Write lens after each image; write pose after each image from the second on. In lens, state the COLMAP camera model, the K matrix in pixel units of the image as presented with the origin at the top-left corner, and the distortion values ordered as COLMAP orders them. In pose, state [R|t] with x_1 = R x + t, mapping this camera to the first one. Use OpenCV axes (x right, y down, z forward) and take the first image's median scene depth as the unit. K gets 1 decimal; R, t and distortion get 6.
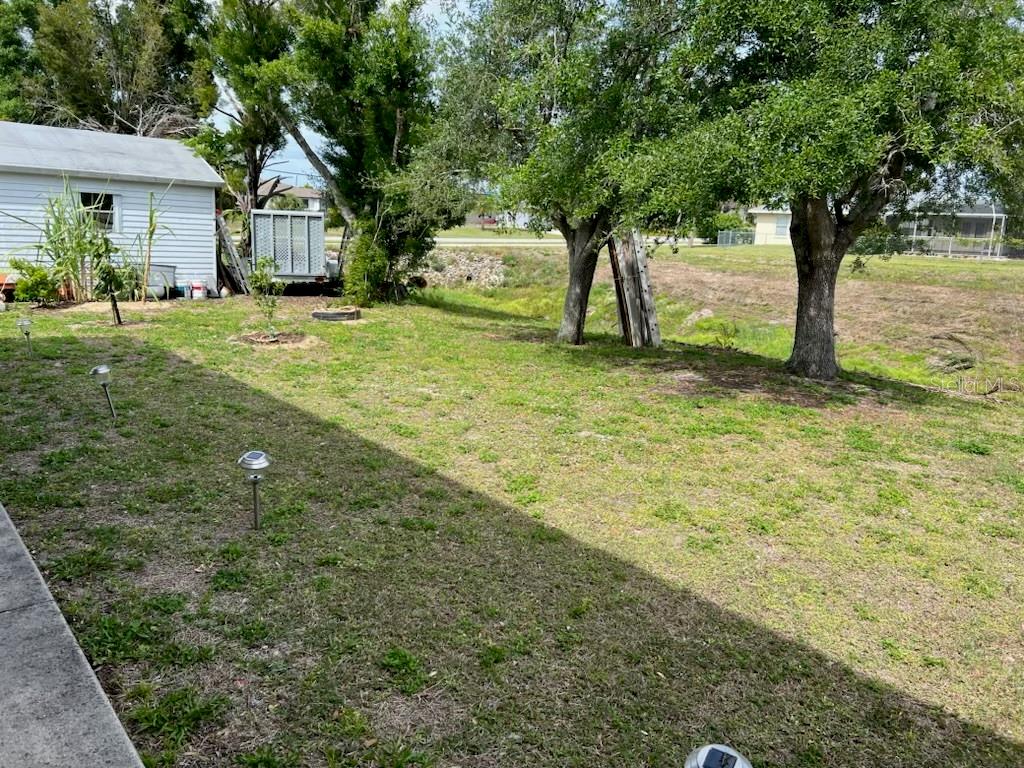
lens RADIAL K [[779.4, 0, 517.1], [0, 779.4, 375.6], [0, 0, 1]] dist [0.032604, -0.007009]
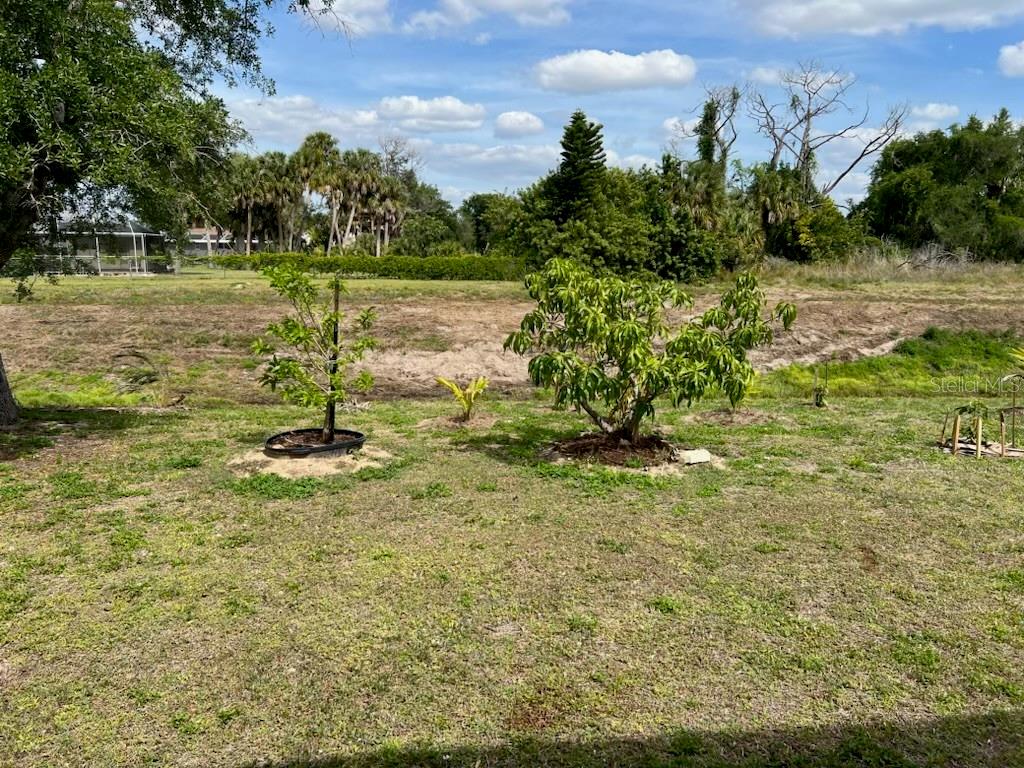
lens RADIAL K [[769.2, 0, 509.3], [0, 769.2, 379.9], [0, 0, 1]] dist [0.057837, -0.060569]
pose [[0.556405, -0.166598, 0.814038, 0.004882], [0.179663, 0.980640, 0.077892, -0.005440], [-0.811255, 0.102914, 0.575564, 0.025608]]
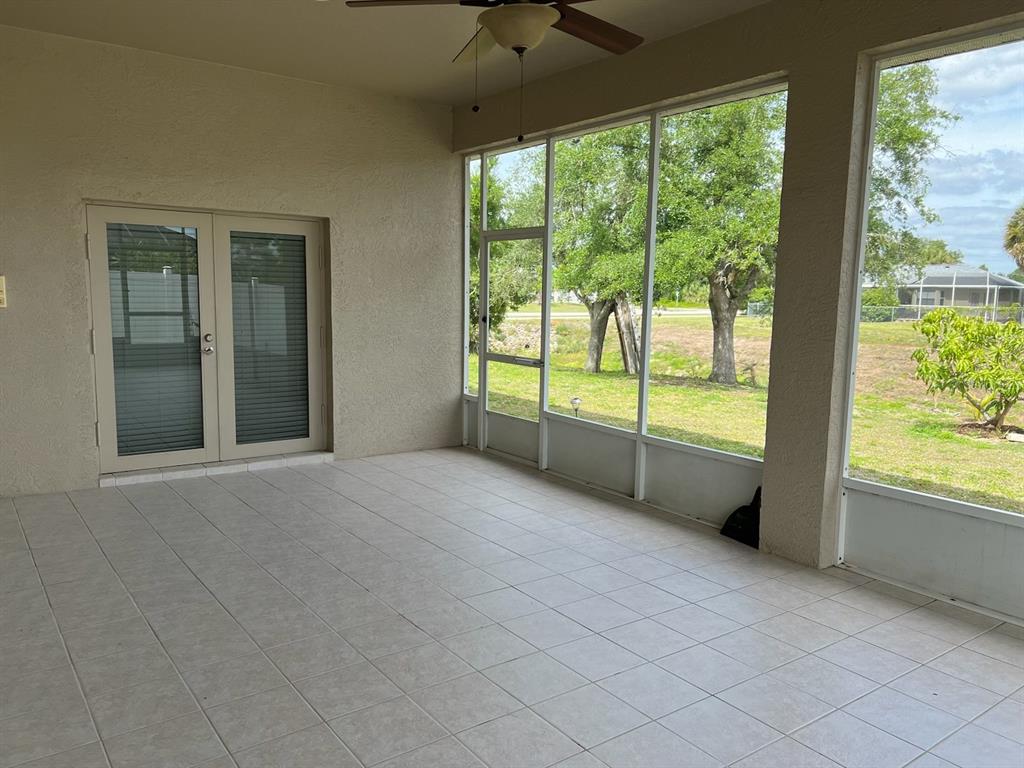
lens RADIAL K [[773.1, 0, 505.6], [0, 773.1, 387.9], [0, 0, 1]] dist [0.007843, 0.003795]
pose [[0.996054, -0.004939, -0.088614, 0.033042], [-0.001974, 0.996971, -0.077756, 0.109840], [0.088730, 0.077624, 0.993027, -0.573684]]
